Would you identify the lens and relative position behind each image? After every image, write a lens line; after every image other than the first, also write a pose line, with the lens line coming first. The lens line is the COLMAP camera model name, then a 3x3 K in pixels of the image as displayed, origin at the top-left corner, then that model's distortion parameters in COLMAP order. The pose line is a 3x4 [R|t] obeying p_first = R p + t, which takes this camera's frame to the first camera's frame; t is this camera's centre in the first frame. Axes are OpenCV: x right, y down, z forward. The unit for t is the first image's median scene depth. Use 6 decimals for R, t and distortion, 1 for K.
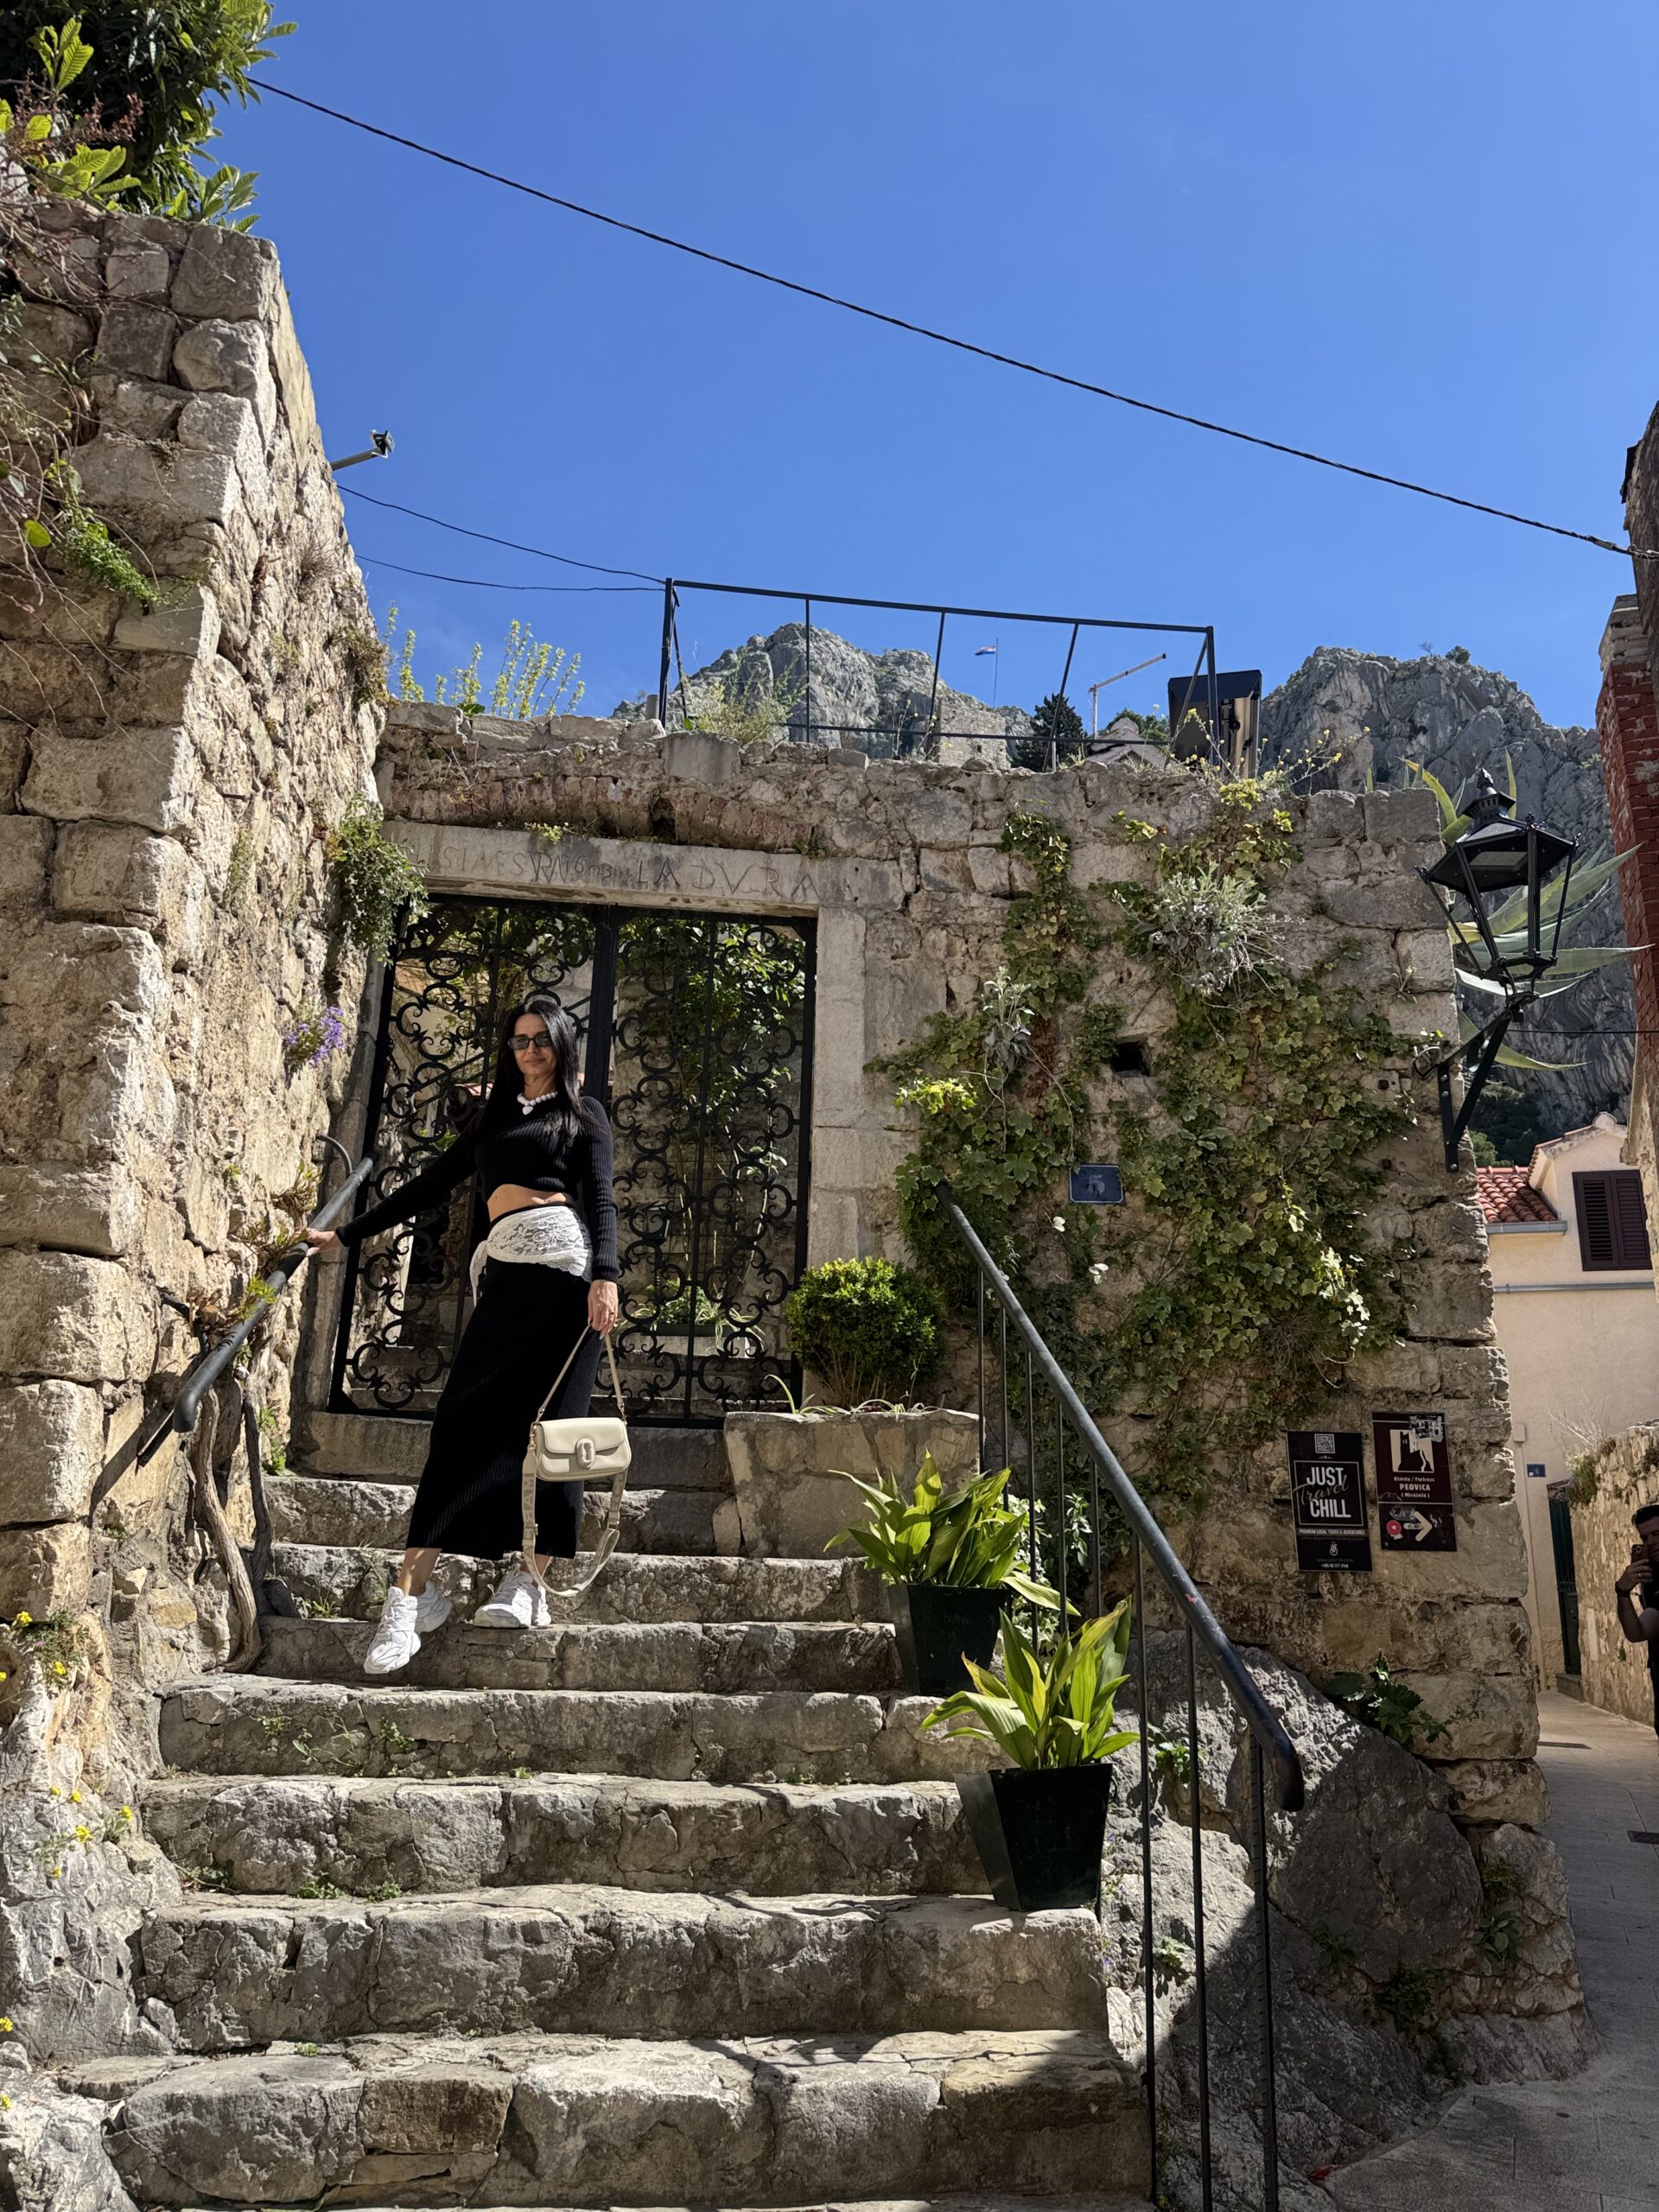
lens RADIAL K [[1535.0, 0, 818.9], [0, 1535.0, 1119.9], [0, 0, 1]] dist [0.033328, -0.040857]
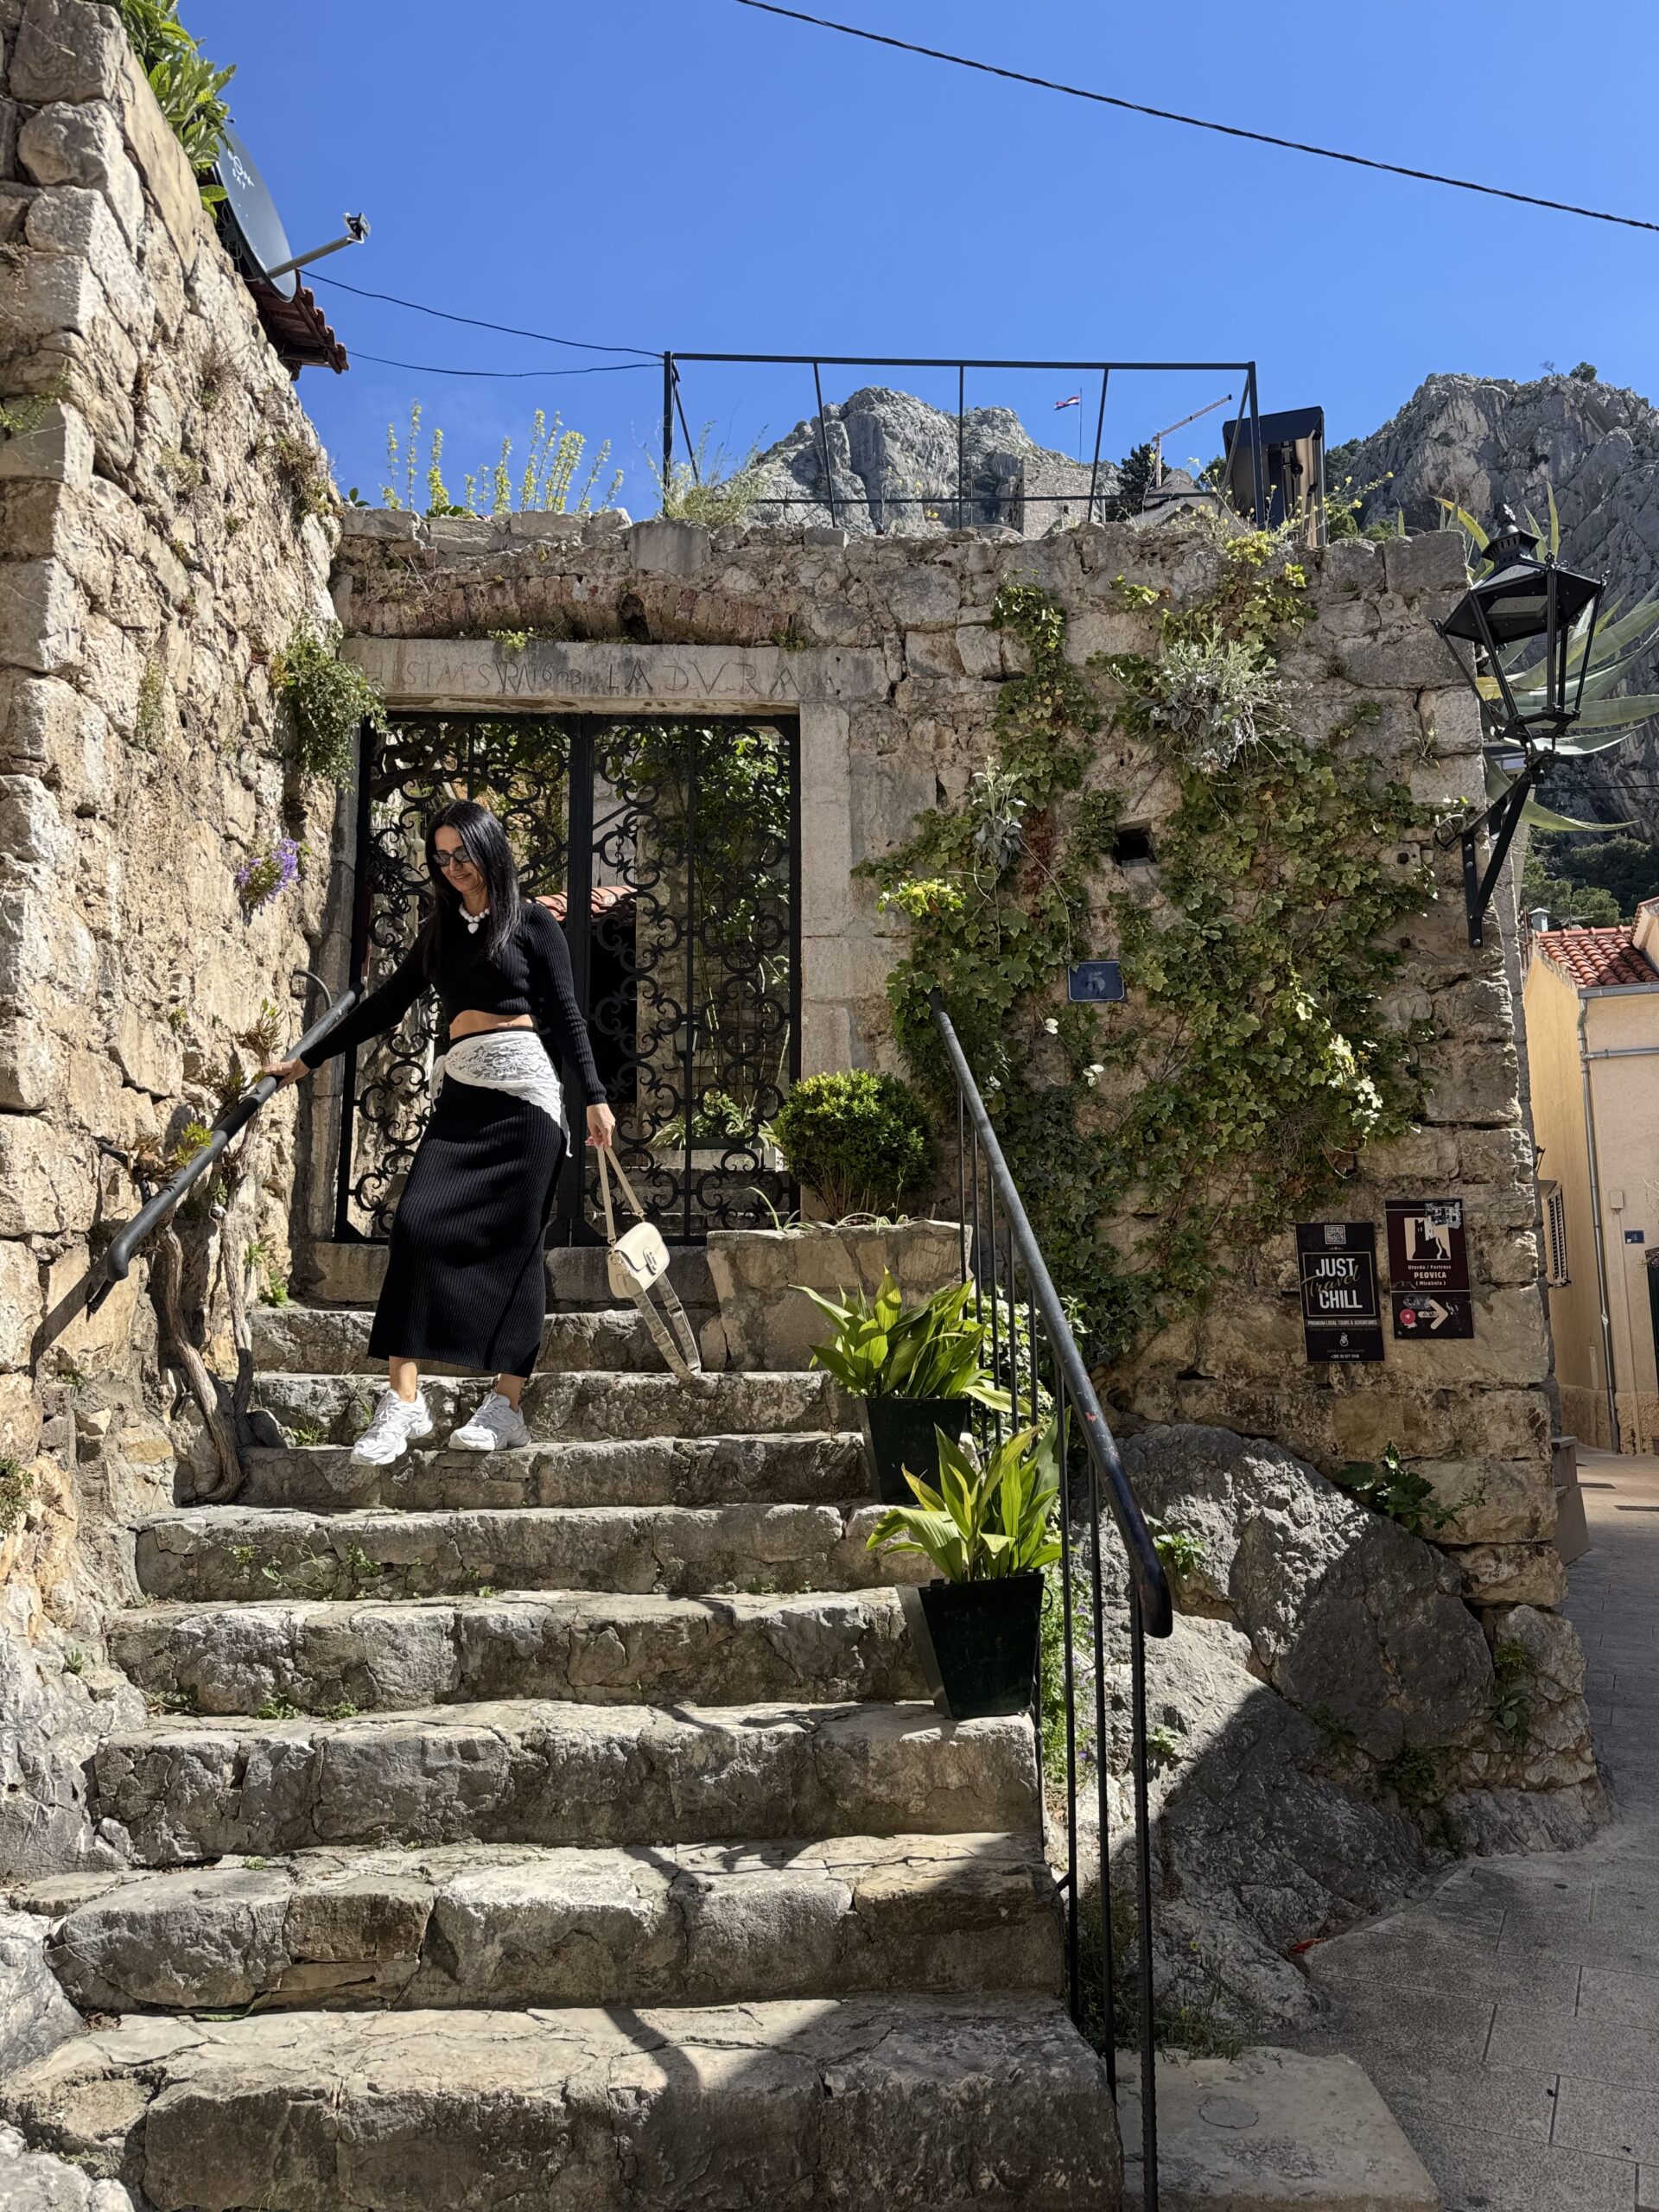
lens RADIAL K [[1535.0, 0, 834.5], [0, 1535.0, 1091.3], [0, 0, 1]] dist [0.033328, -0.040857]
pose [[0.996941, -0.044171, -0.064482, 0.106052], [0.051298, 0.992221, 0.113432, -0.008972], [0.058970, -0.116393, 0.991451, 0.036109]]
